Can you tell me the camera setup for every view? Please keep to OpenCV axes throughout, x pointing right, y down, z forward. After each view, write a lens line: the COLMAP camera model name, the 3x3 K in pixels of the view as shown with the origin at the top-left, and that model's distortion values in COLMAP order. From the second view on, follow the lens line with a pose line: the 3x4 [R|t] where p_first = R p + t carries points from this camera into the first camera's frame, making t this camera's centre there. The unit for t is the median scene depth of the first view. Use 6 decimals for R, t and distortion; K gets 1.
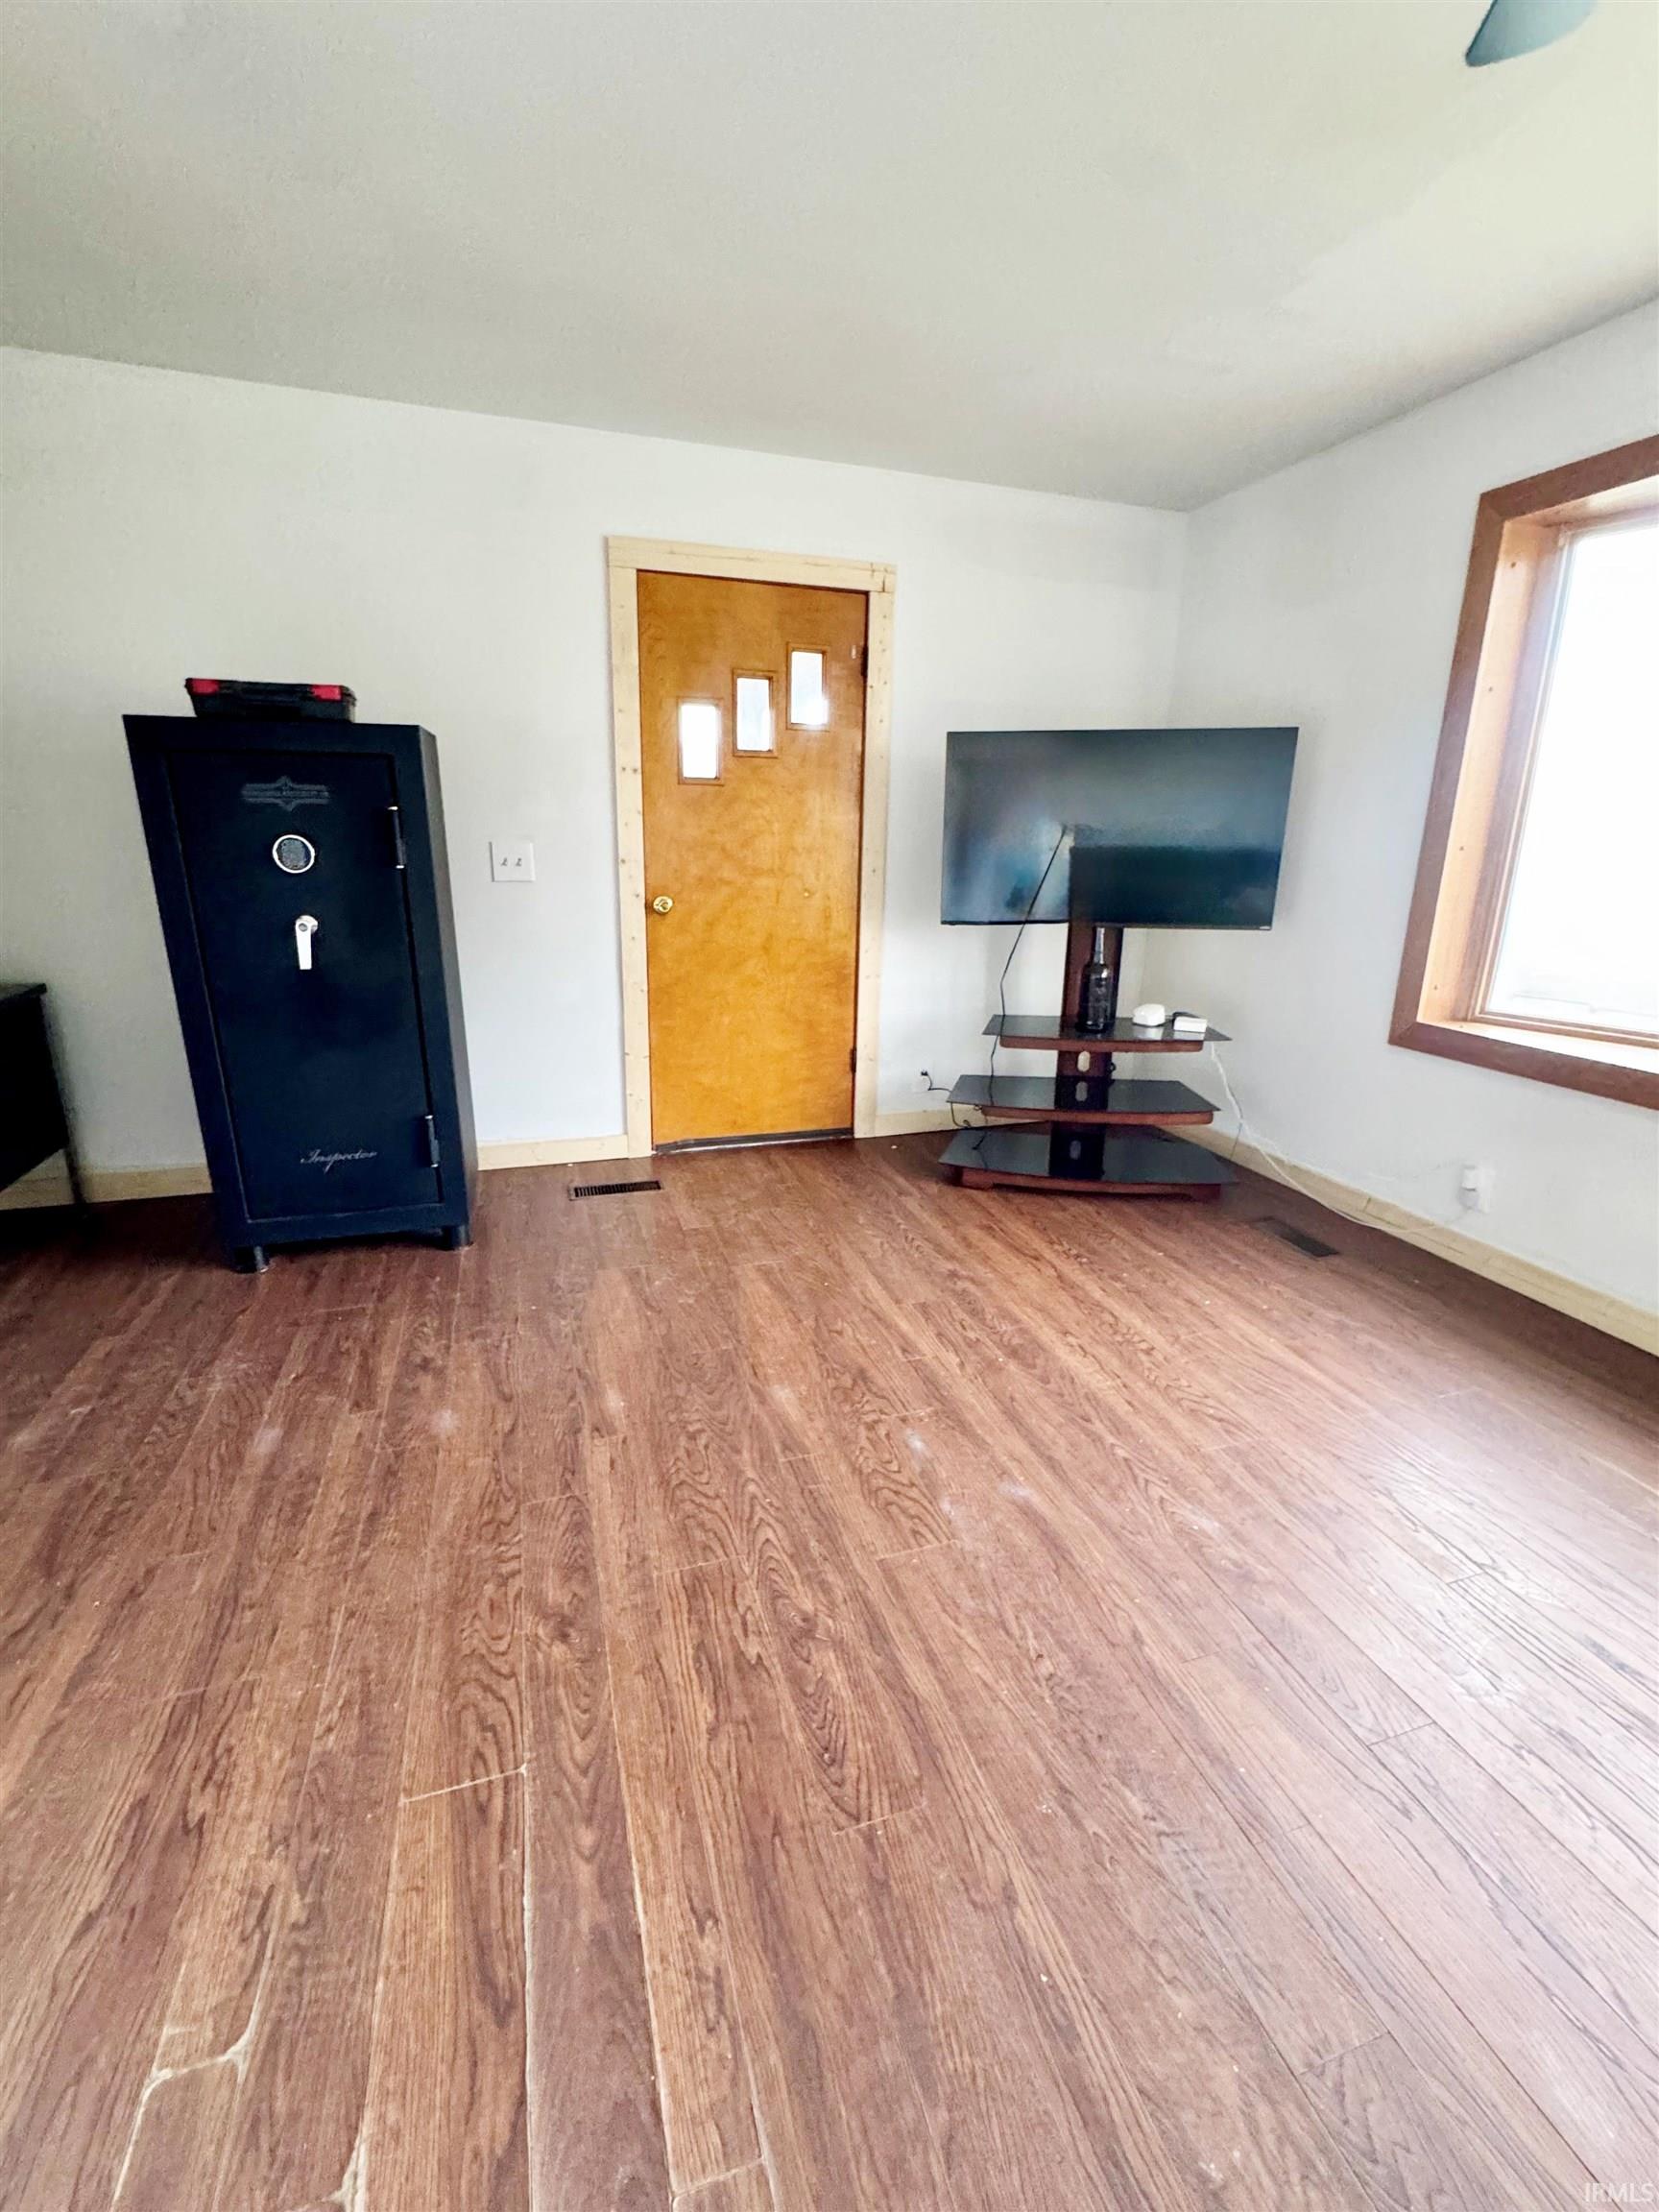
lens RADIAL K [[961.6, 0, 836.4], [0, 961.6, 1104.6], [0, 0, 1]] dist [-0.004670, 0.000467]
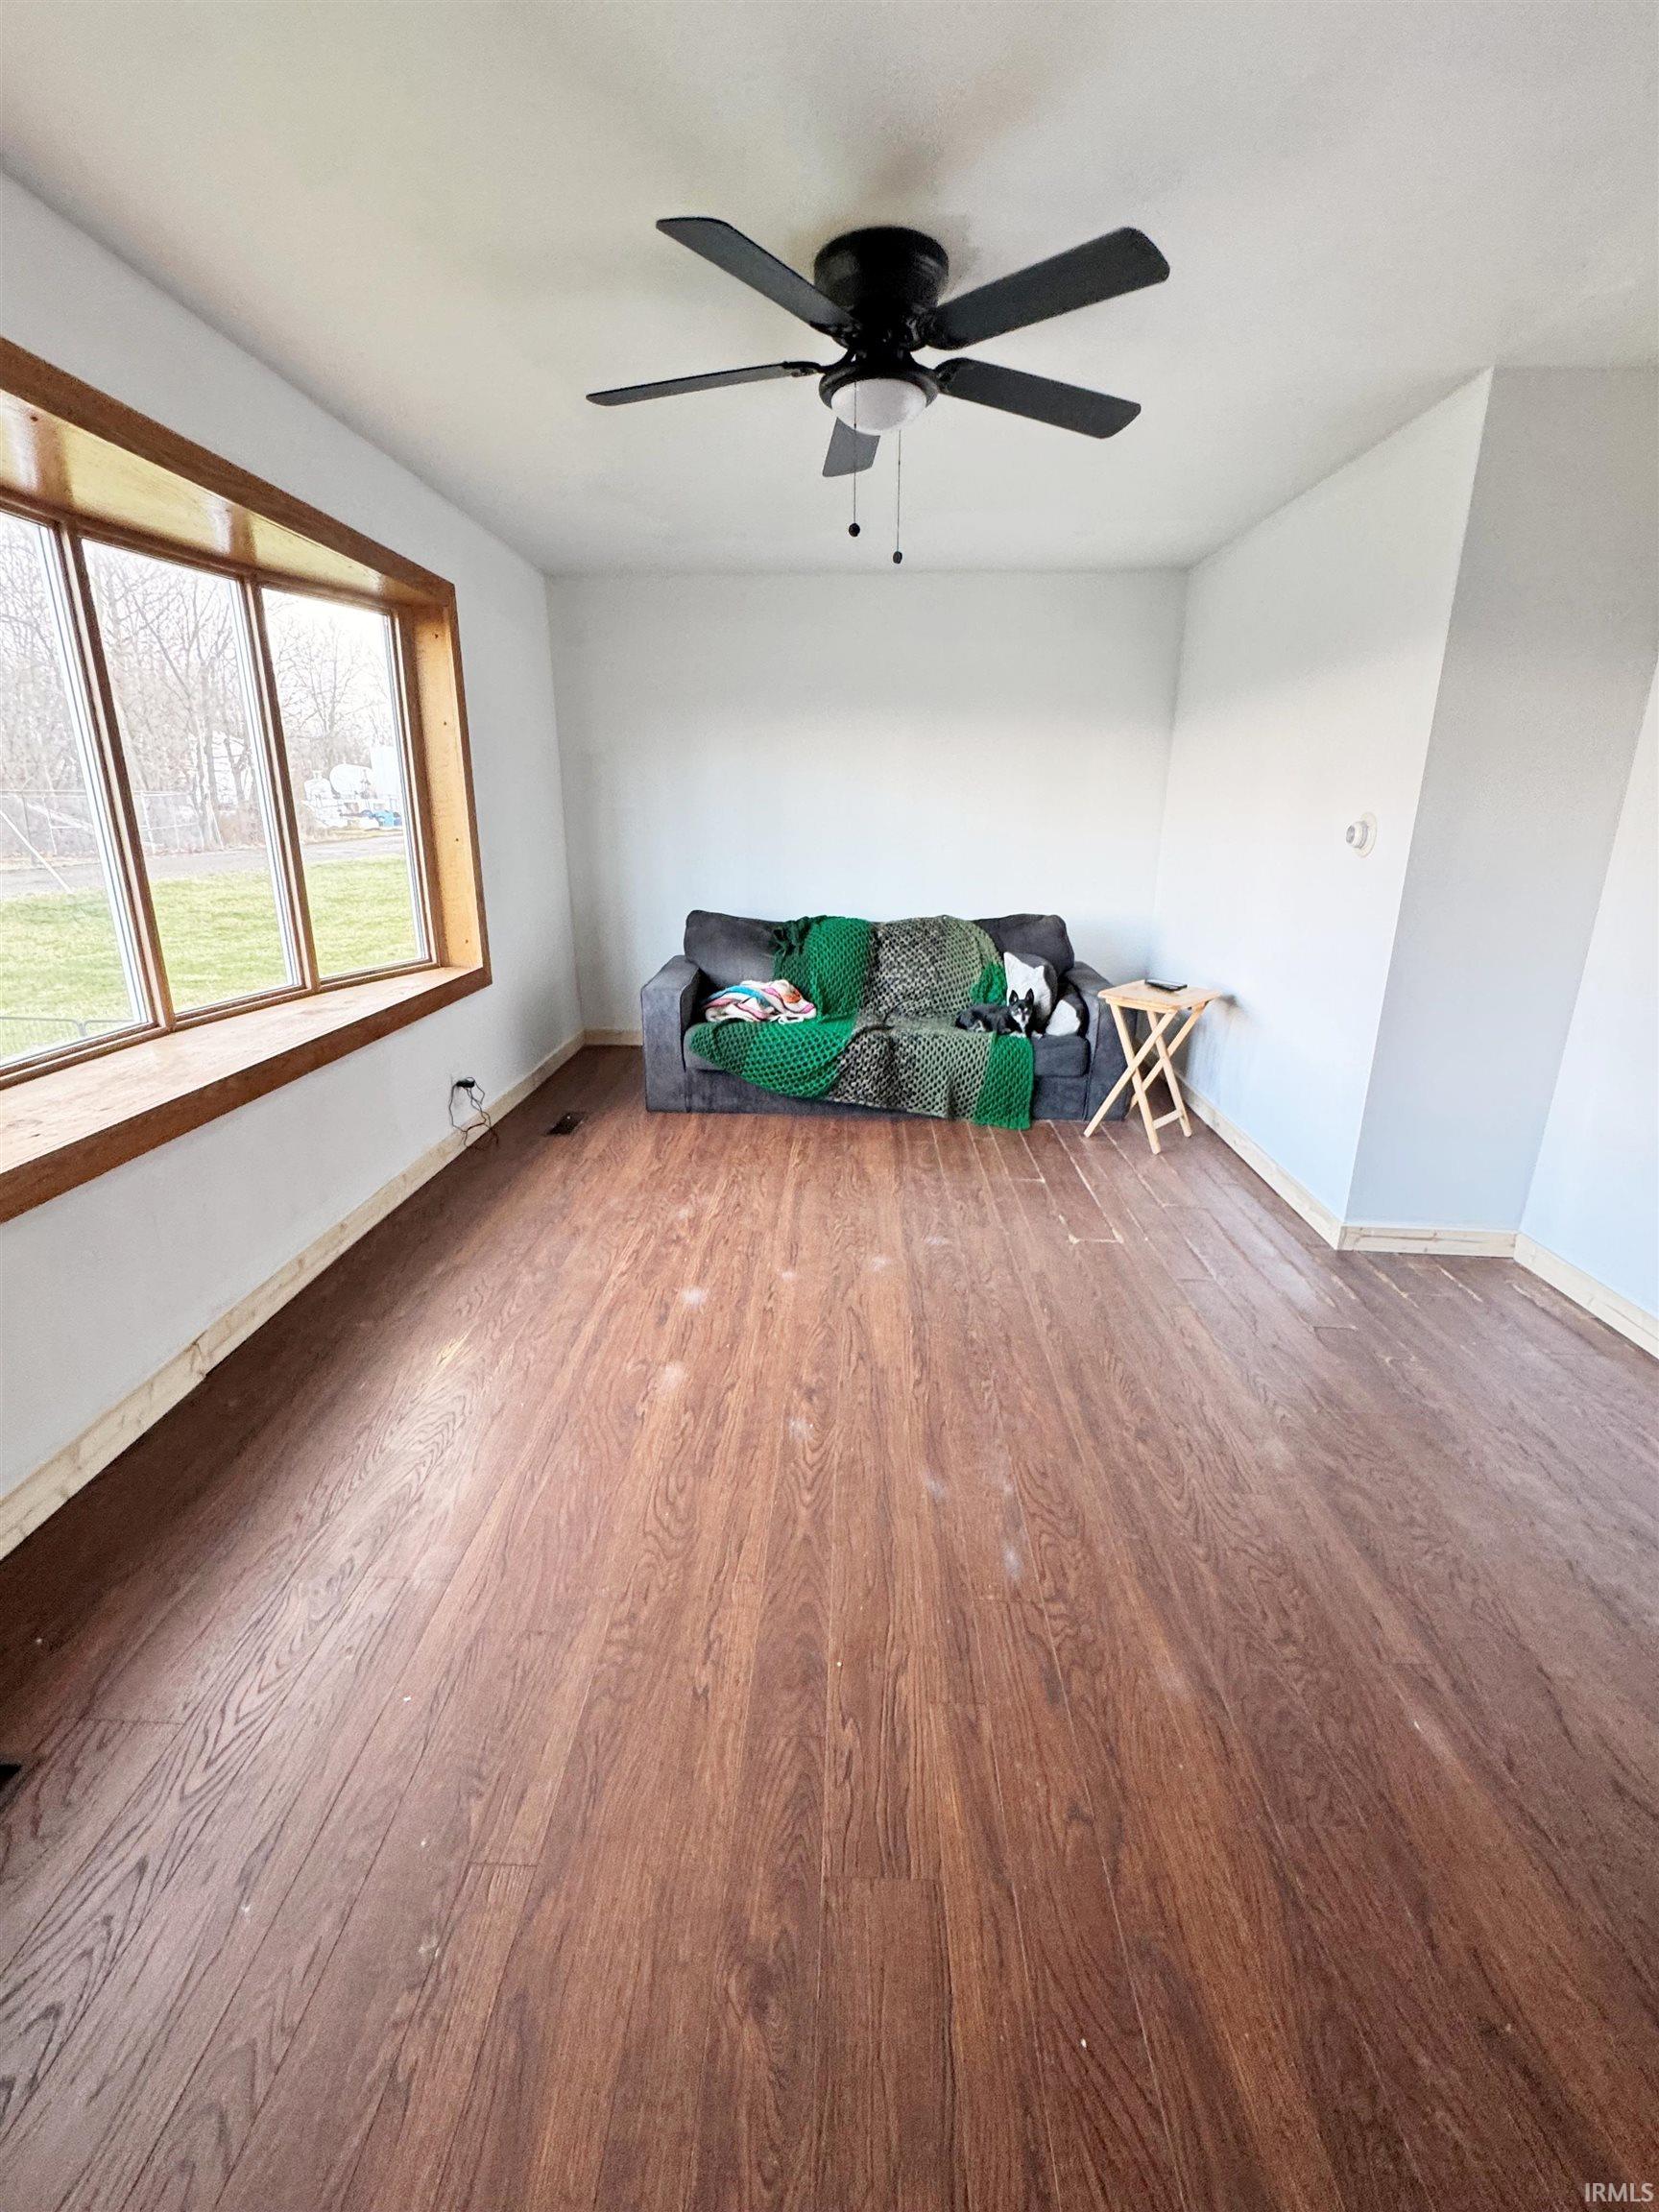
lens RADIAL K [[961.6, 0, 831.2], [0, 961.6, 1105.0], [0, 0, 1]] dist [-0.004670, 0.000467]
pose [[-0.943103, -0.116916, 0.311268, 0.013493], [0.072496, 0.841315, 0.535661, -0.495540], [-0.324503, 0.527749, -0.784971, 1.534133]]
